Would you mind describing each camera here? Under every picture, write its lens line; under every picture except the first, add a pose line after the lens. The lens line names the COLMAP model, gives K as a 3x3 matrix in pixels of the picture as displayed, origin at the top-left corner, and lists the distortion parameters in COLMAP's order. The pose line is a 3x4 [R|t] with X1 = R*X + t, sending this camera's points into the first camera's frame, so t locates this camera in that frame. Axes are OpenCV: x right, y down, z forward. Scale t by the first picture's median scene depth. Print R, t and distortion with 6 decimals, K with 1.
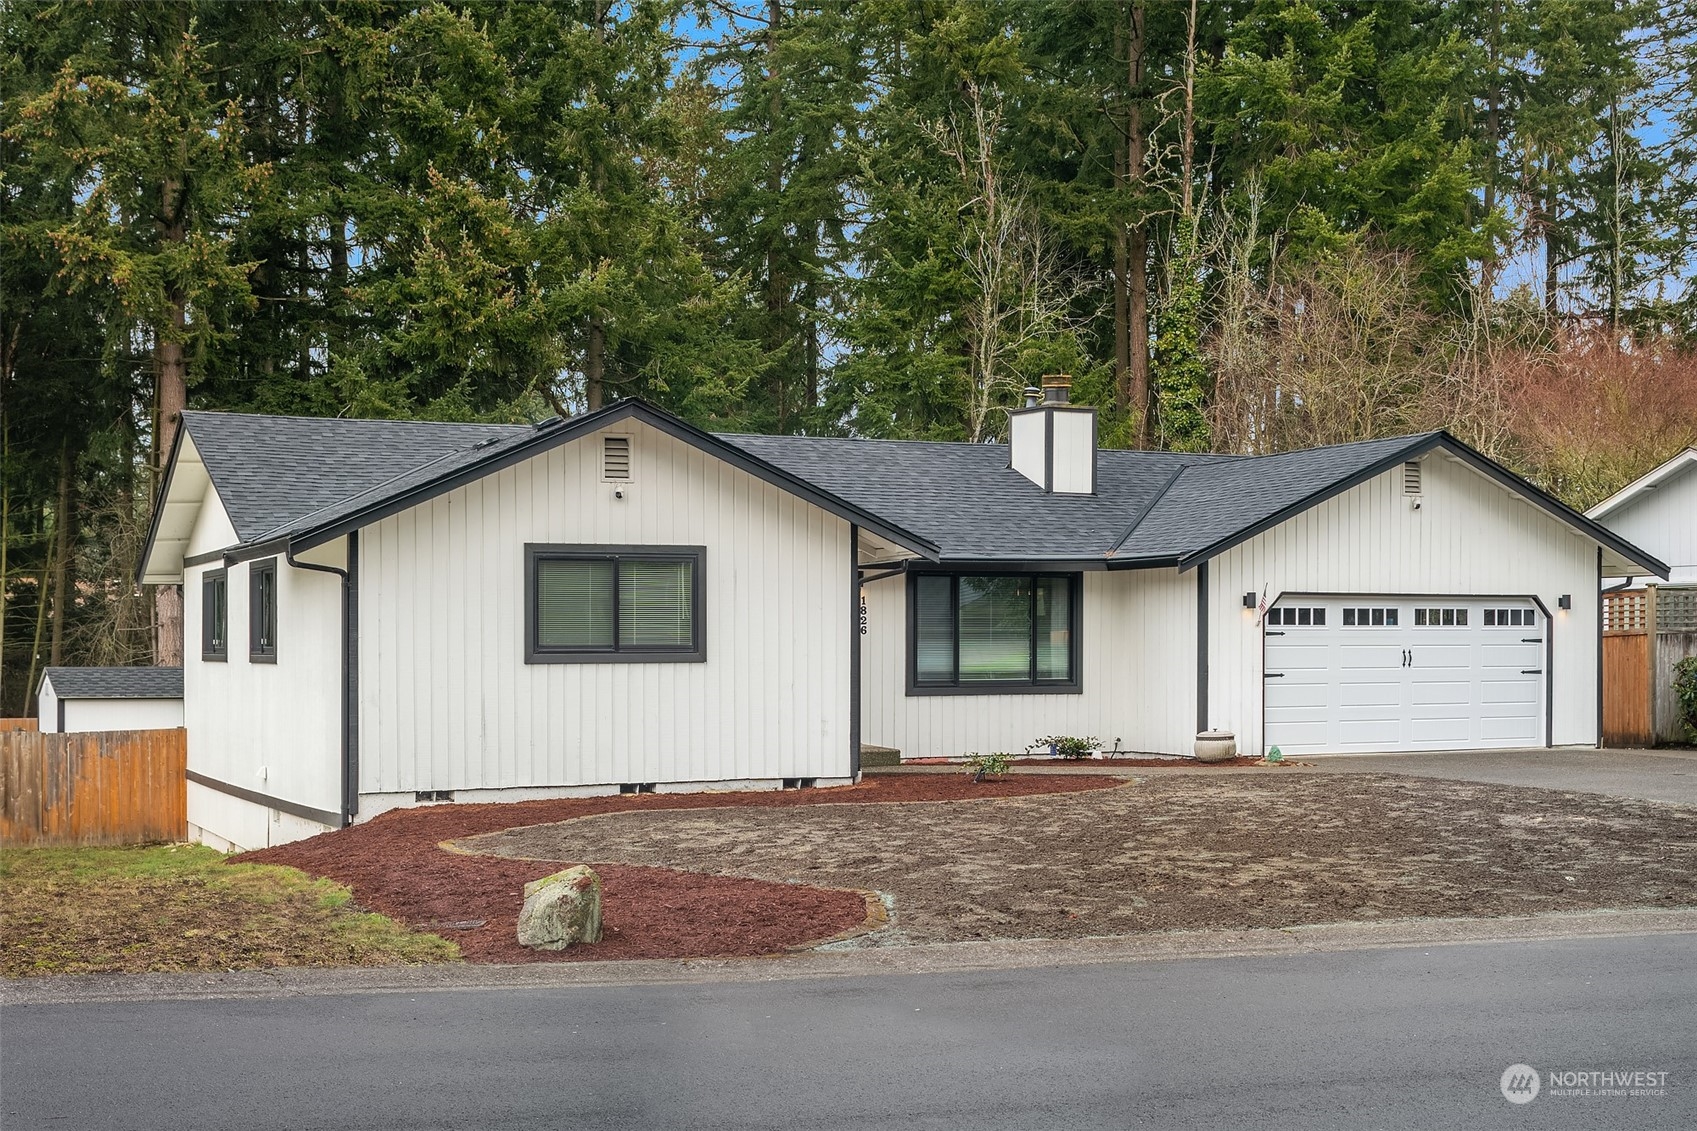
lens RADIAL K [[2202.6, 0, 847.3], [0, 2202.6, 564.9], [0, 0, 1]] dist [-0.087457, 0.000000]
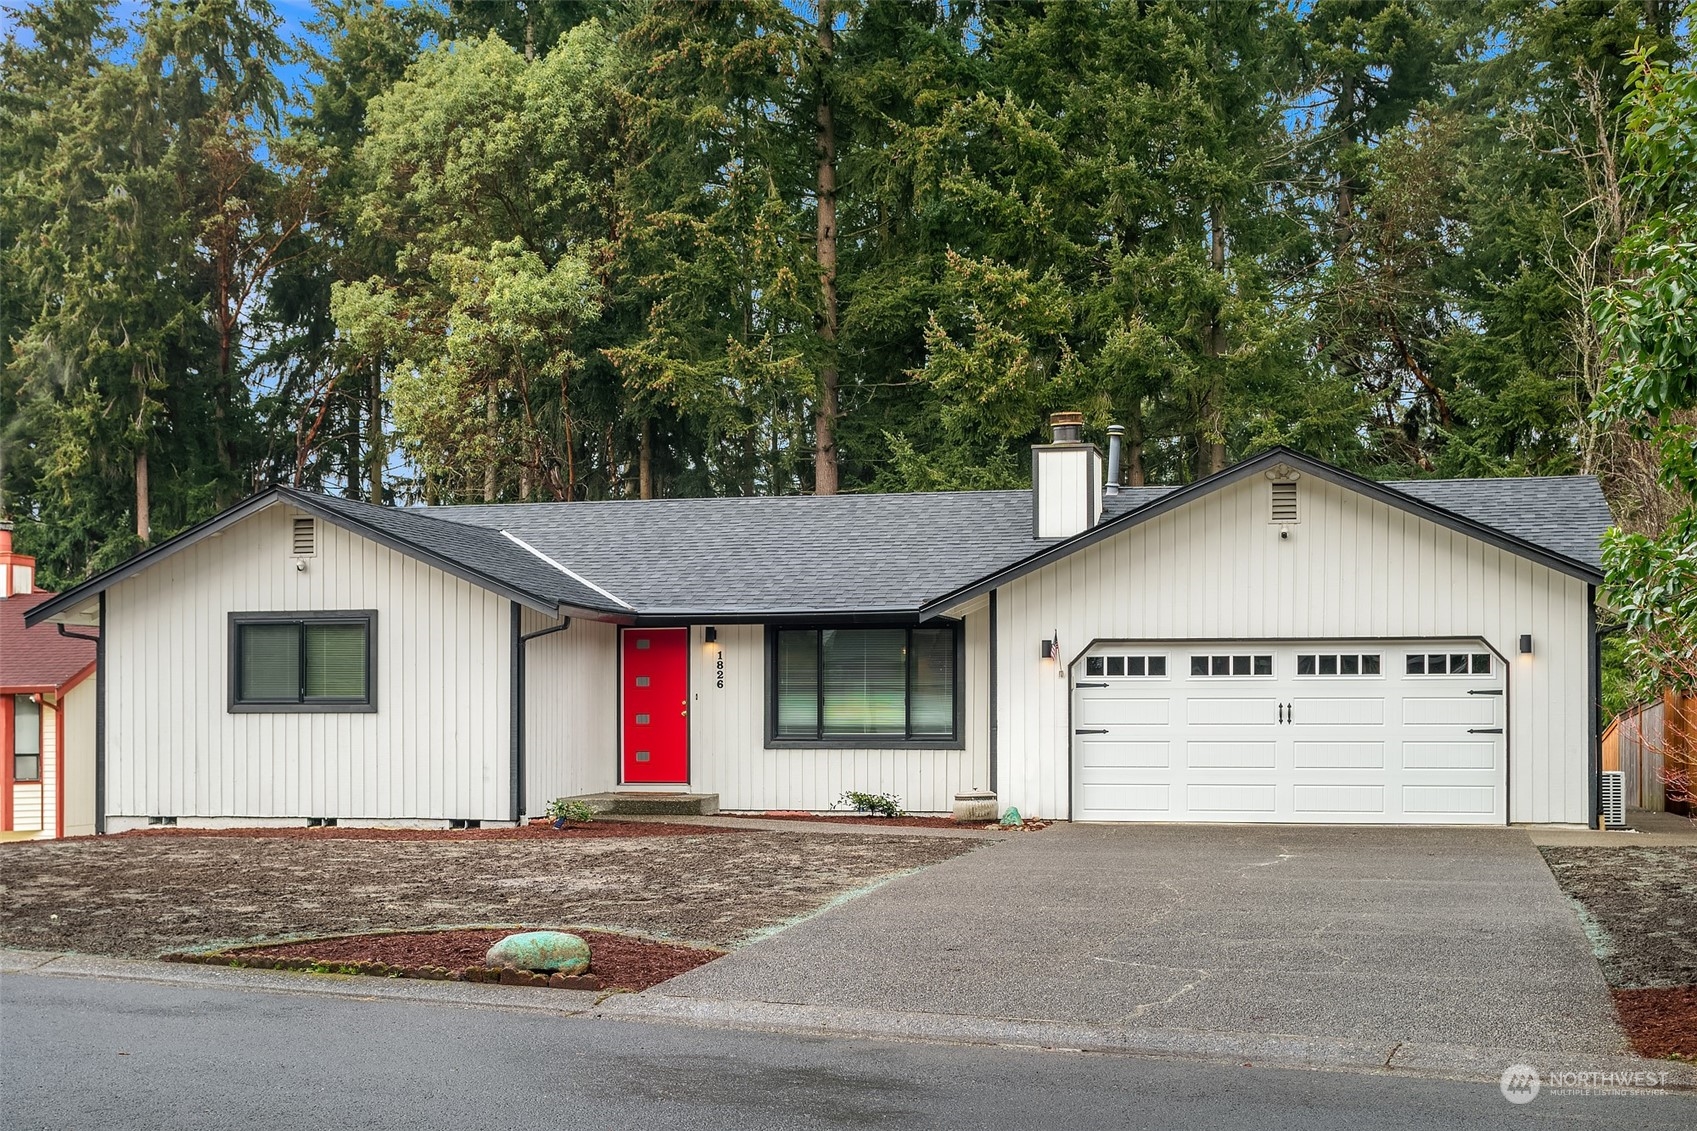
lens RADIAL K [[2202.6, 0, 847.5], [0, 2202.6, 573.7], [0, 0, 1]] dist [-0.087457, 0.000000]
pose [[0.763991, -0.038342, -0.644087, 0.705866], [0.023251, 0.999220, -0.031903, 0.011906], [0.644808, 0.009398, 0.764287, 0.245076]]
